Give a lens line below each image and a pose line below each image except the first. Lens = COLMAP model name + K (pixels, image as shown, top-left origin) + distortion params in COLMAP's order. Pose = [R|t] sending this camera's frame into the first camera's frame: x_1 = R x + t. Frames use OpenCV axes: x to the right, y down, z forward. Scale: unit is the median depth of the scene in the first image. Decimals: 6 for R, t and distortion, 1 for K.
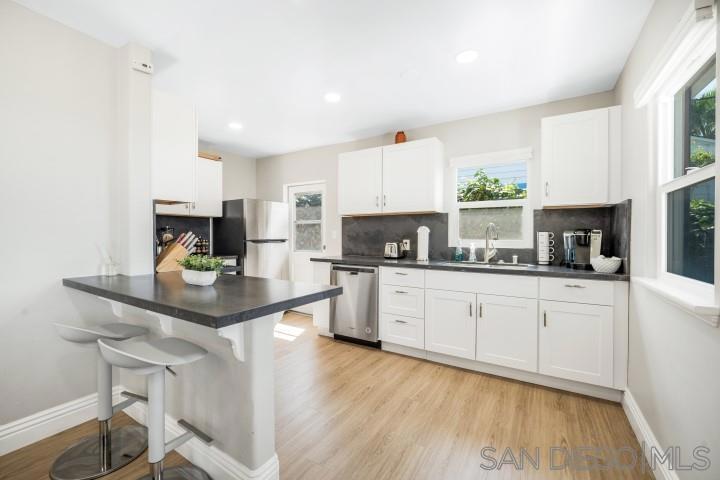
lens RADIAL K [[295.8, 0, 359.2], [0, 295.8, 237.9], [0, 0, 1]] dist [-0.000378, -0.000167]
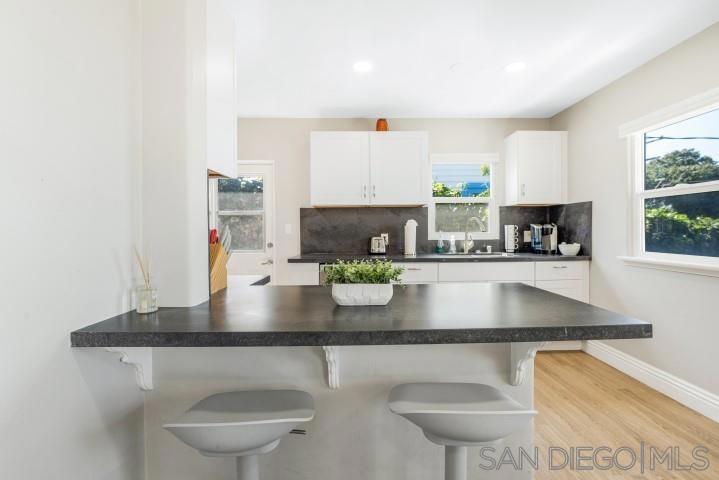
lens RADIAL K [[317.4, 0, 360.1], [0, 317.4, 230.9], [0, 0, 1]] dist [-0.000798, -0.000058]
pose [[0.843132, -0.011697, 0.537580, -0.512485], [0.014056, 0.999901, -0.000290, -0.004283], [-0.537523, 0.007801, 0.843213, 0.206967]]
